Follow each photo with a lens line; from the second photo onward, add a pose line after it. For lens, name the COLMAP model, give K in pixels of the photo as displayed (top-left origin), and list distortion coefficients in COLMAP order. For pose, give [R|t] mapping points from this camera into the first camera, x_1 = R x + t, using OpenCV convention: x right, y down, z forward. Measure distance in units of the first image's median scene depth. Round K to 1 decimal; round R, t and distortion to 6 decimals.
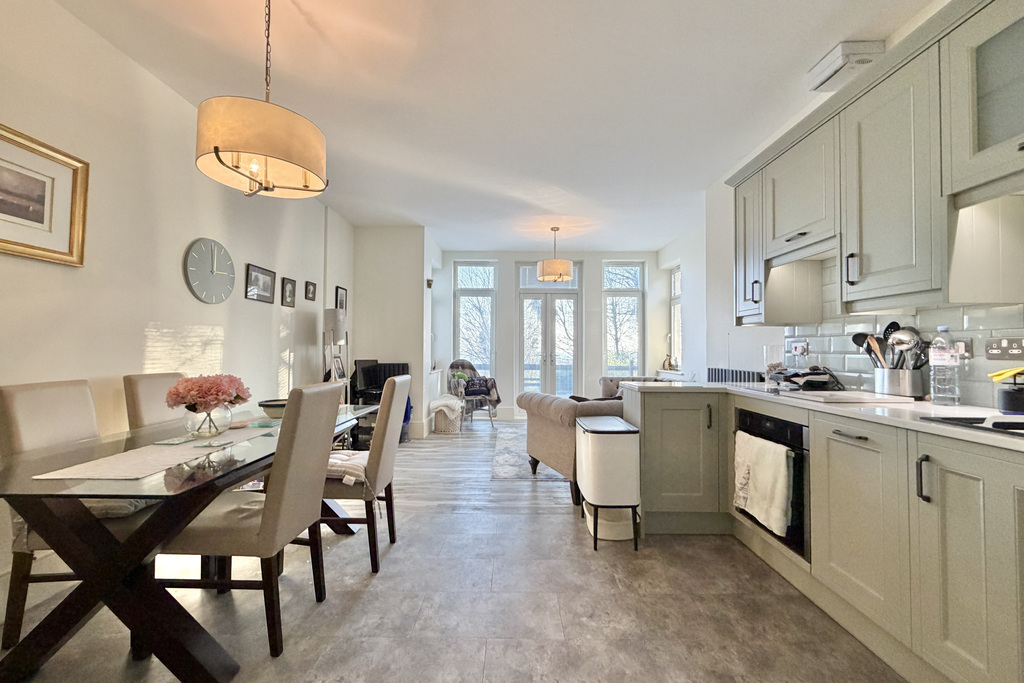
lens RADIAL K [[408.5, 0, 509.5], [0, 408.5, 343.8], [0, 0, 1]] dist [-0.001521, -0.000387]
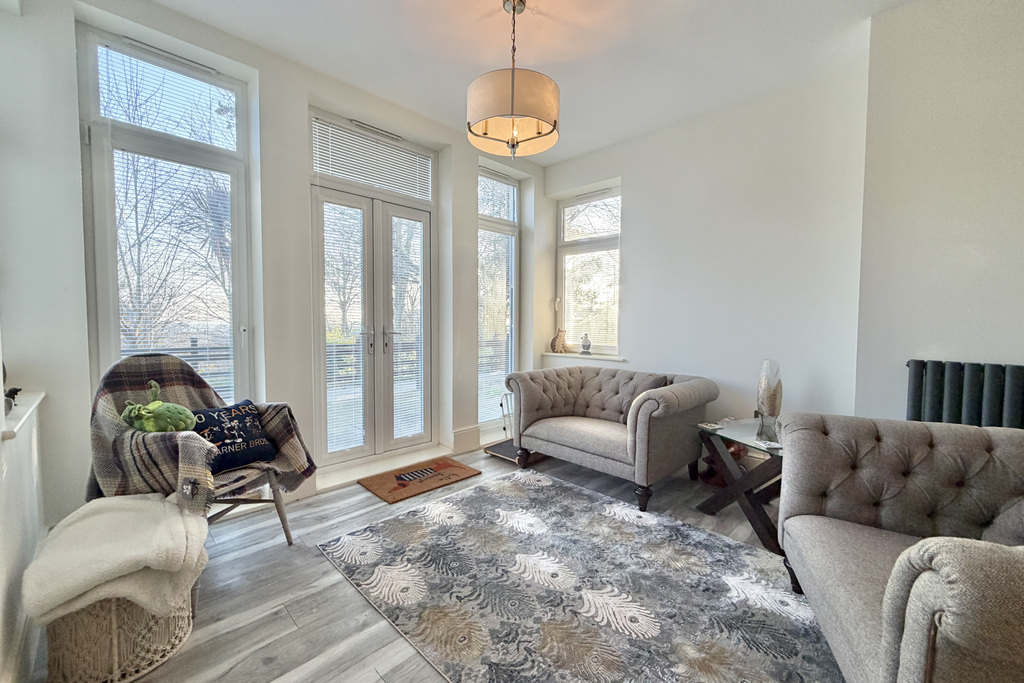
lens RADIAL K [[408.5, 0, 509.4], [0, 408.5, 343.3], [0, 0, 1]] dist [-0.001521, -0.000387]
pose [[0.703802, -0.035031, 0.709532, -0.197119], [-0.015108, 0.997820, 0.064249, 0.010234], [-0.710236, -0.055938, 0.701738, 0.837337]]
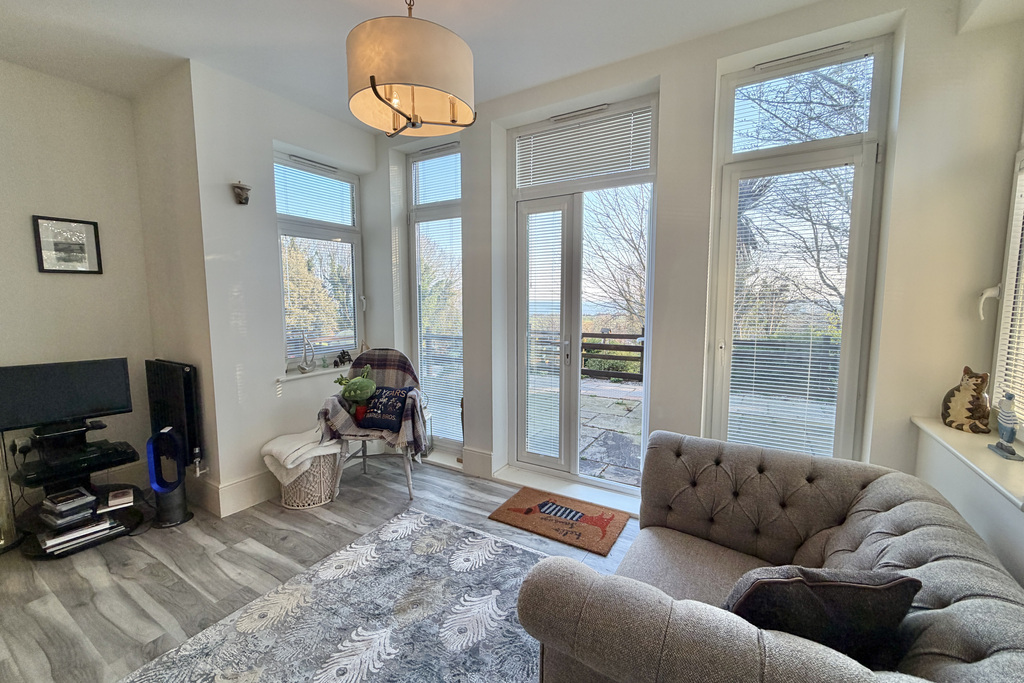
lens RADIAL K [[408.5, 0, 509.8], [0, 408.5, 343.0], [0, 0, 1]] dist [-0.001521, -0.000387]
pose [[0.854994, 0.046238, -0.516572, 0.384327], [0.014632, 0.993471, 0.113142, -0.032746], [0.518431, -0.104294, 0.848735, 0.899510]]
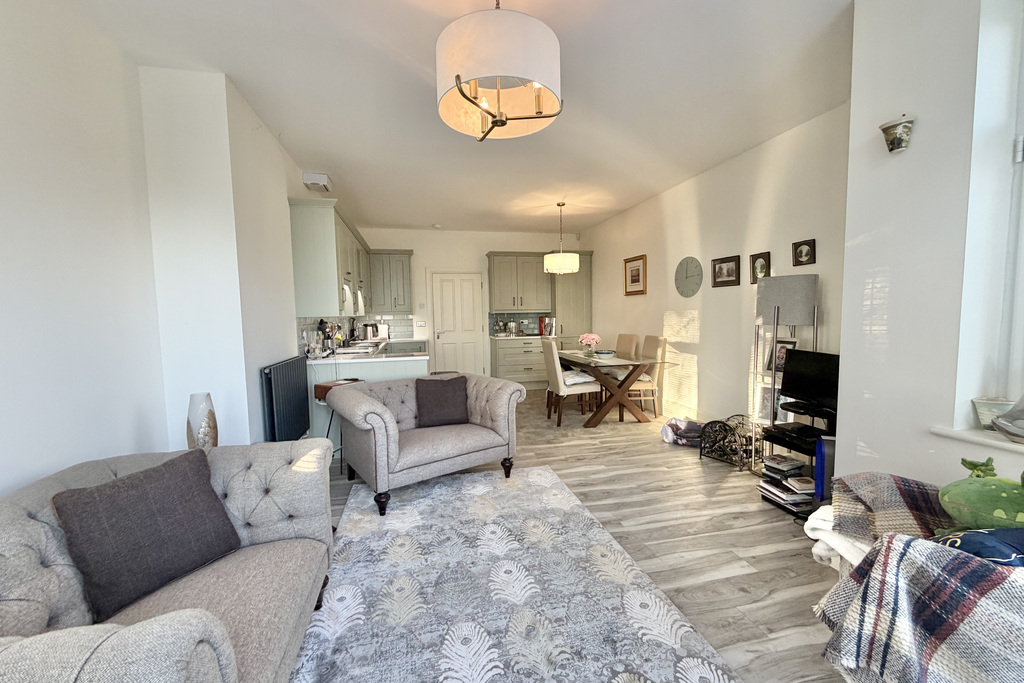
lens RADIAL K [[408.5, 0, 512.9], [0, 408.5, 343.1], [0, 0, 1]] dist [-0.001521, -0.000387]
pose [[-0.971450, 0.028950, -0.235470, 0.206807], [0.014885, 0.998009, 0.061292, -0.015217], [0.236775, 0.056037, -0.969947, 1.500578]]
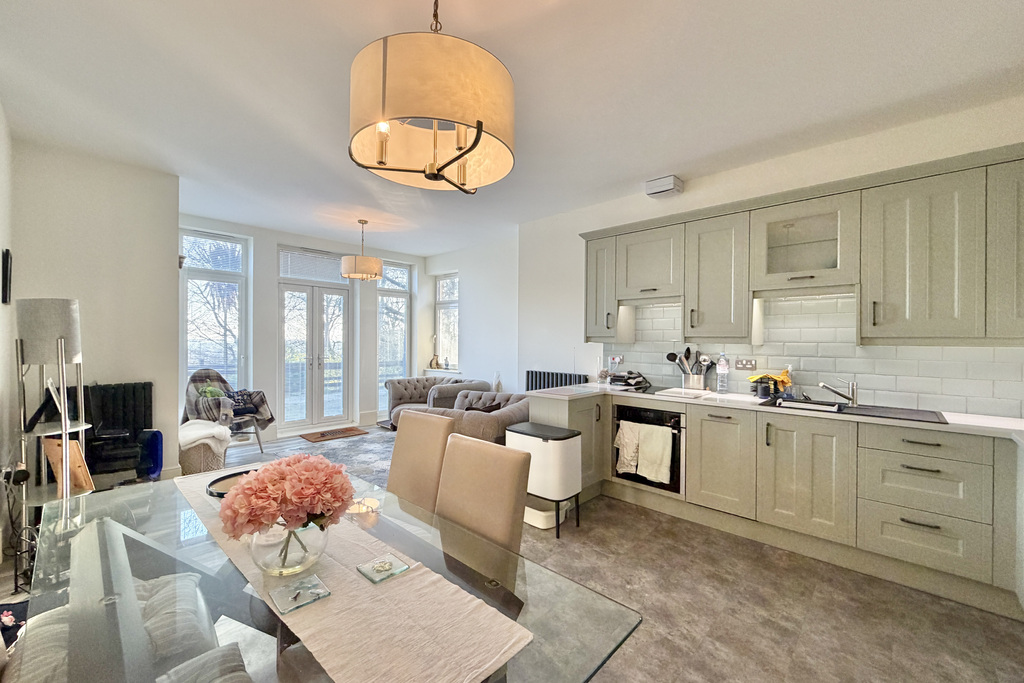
lens RADIAL K [[408.5, 0, 511.7], [0, 408.5, 343.9], [0, 0, 1]] dist [-0.001521, -0.000387]
pose [[0.681654, -0.005222, 0.731656, -0.378726], [-0.015869, 0.999634, 0.021920, -0.041431], [-0.731502, -0.026553, 0.681322, 0.156775]]
